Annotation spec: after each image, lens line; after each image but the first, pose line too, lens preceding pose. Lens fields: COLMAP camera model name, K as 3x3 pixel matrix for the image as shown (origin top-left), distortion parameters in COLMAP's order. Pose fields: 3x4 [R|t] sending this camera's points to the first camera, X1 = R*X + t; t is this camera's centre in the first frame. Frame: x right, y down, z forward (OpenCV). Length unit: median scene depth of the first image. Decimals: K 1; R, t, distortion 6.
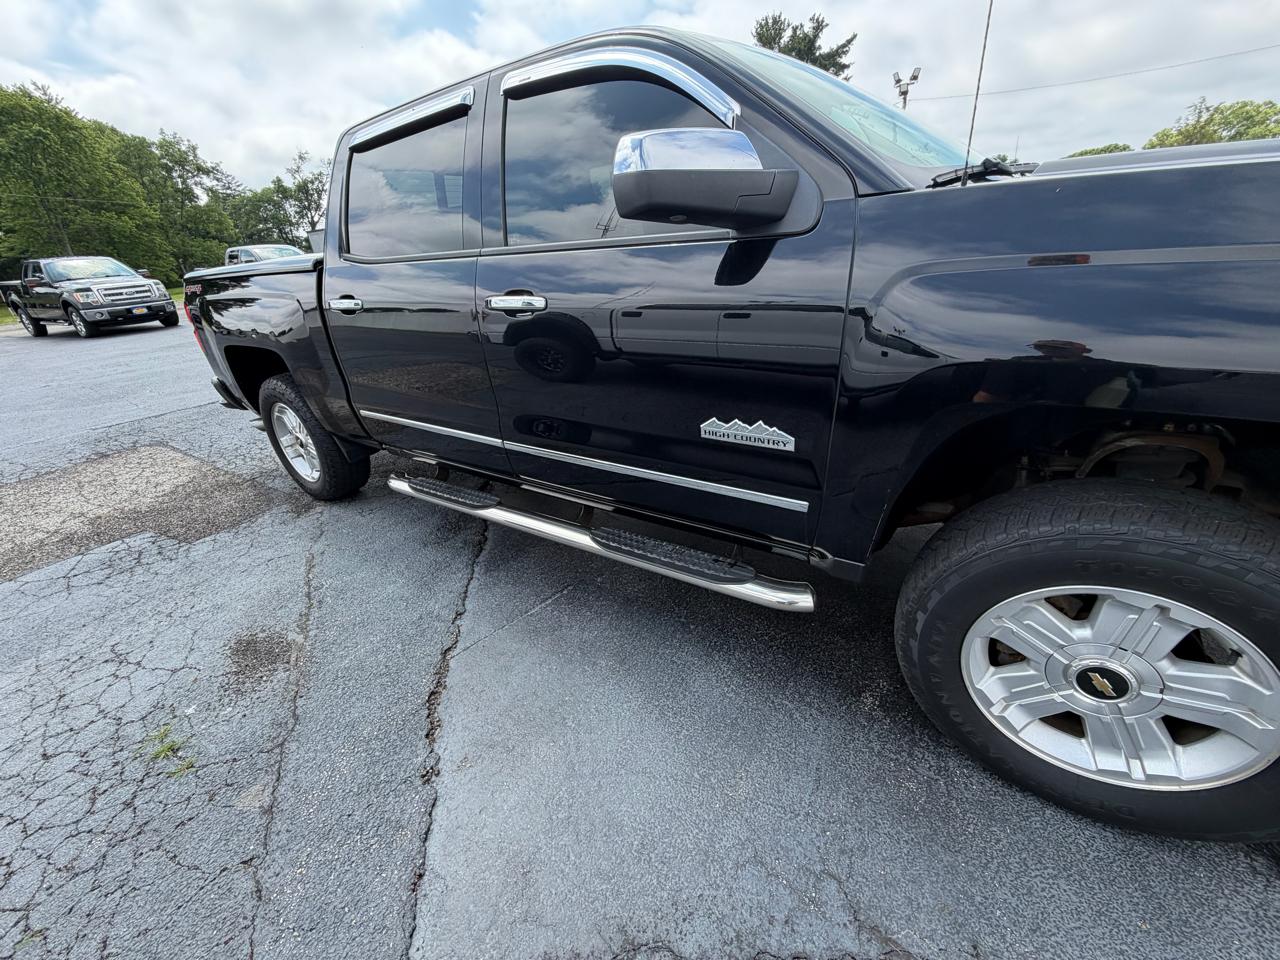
lens RADIAL K [[511.3, 0, 635.0], [0, 511.3, 480.9], [0, 0, 1]] dist [0.000048, 0.000174]
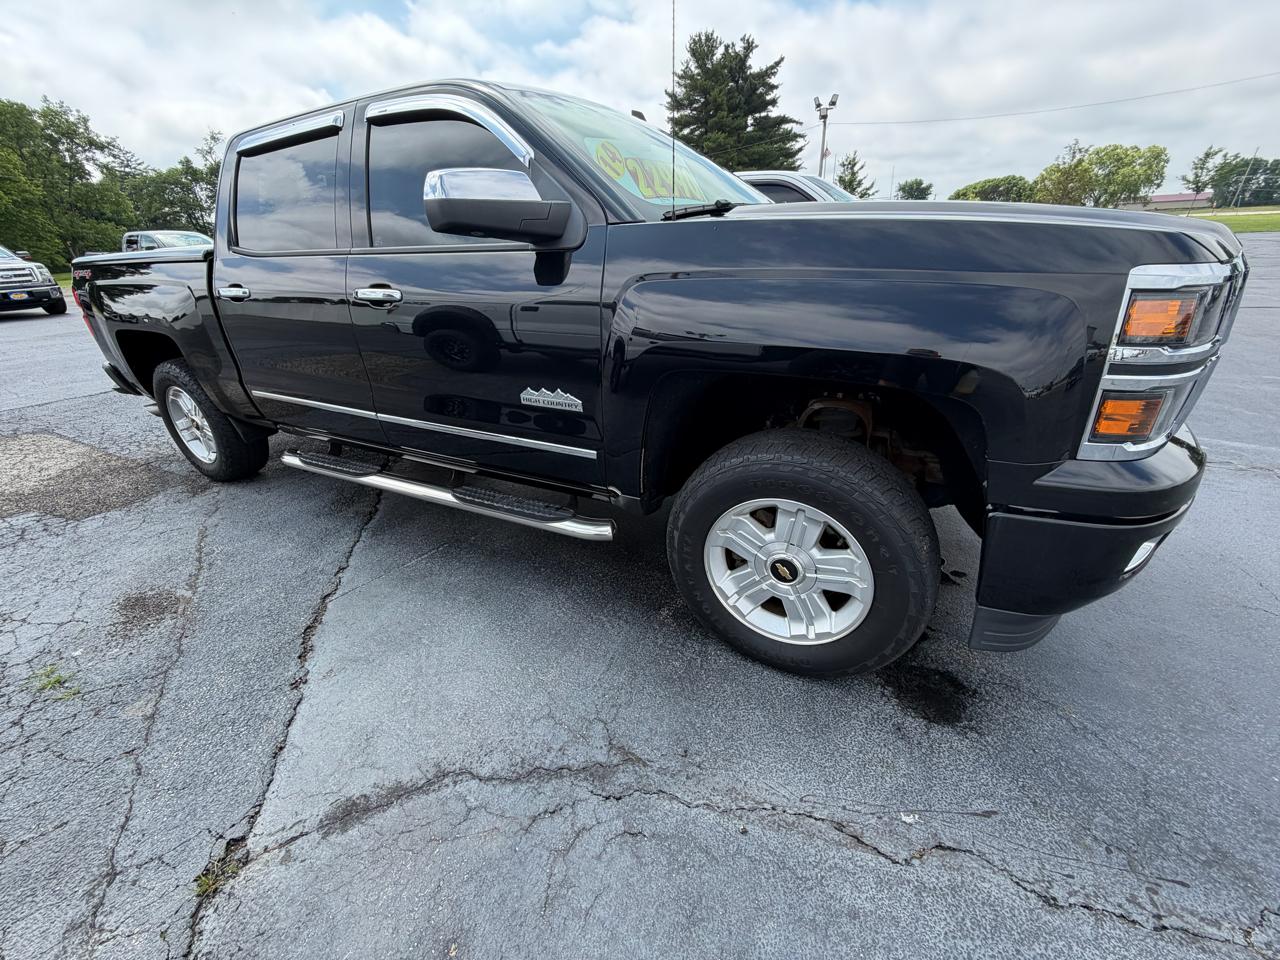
lens RADIAL K [[511.3, 0, 635.0], [0, 511.3, 480.9], [0, 0, 1]] dist [0.000048, 0.000174]
pose [[0.993979, -0.006561, 0.109371, 0.128423], [0.007240, 0.999957, -0.005806, 0.055701], [-0.109328, 0.006563, 0.993984, -0.142244]]
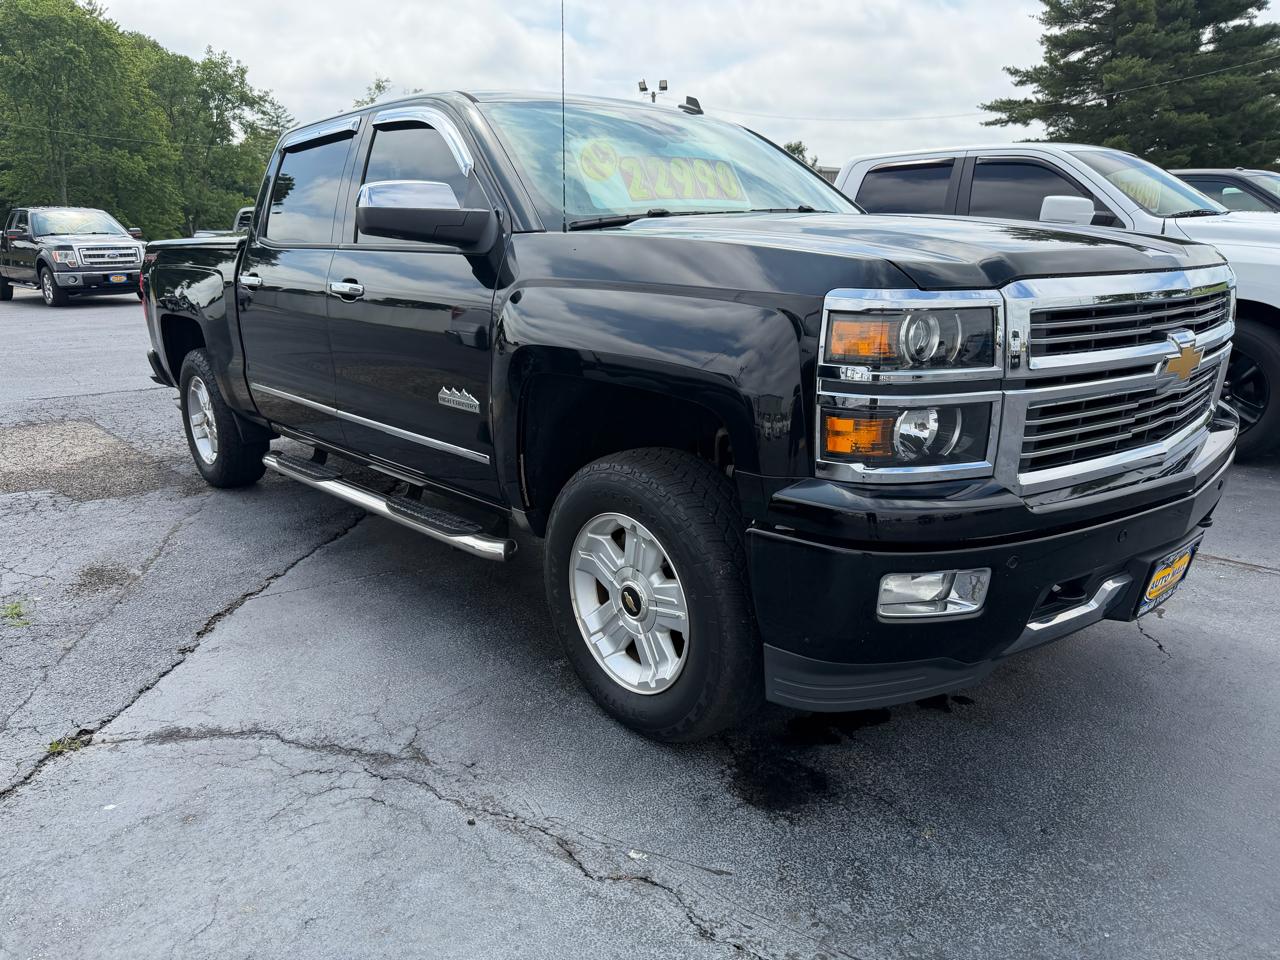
lens RADIAL K [[906.1, 0, 620.9], [0, 906.1, 489.0], [0, 0, 1]] dist [0.007706, -0.017286]
pose [[0.964301, 0.133003, -0.228986, 0.512295], [-0.167268, 0.976301, -0.137325, 0.162020], [0.205295, 0.170724, 0.963695, -0.457069]]
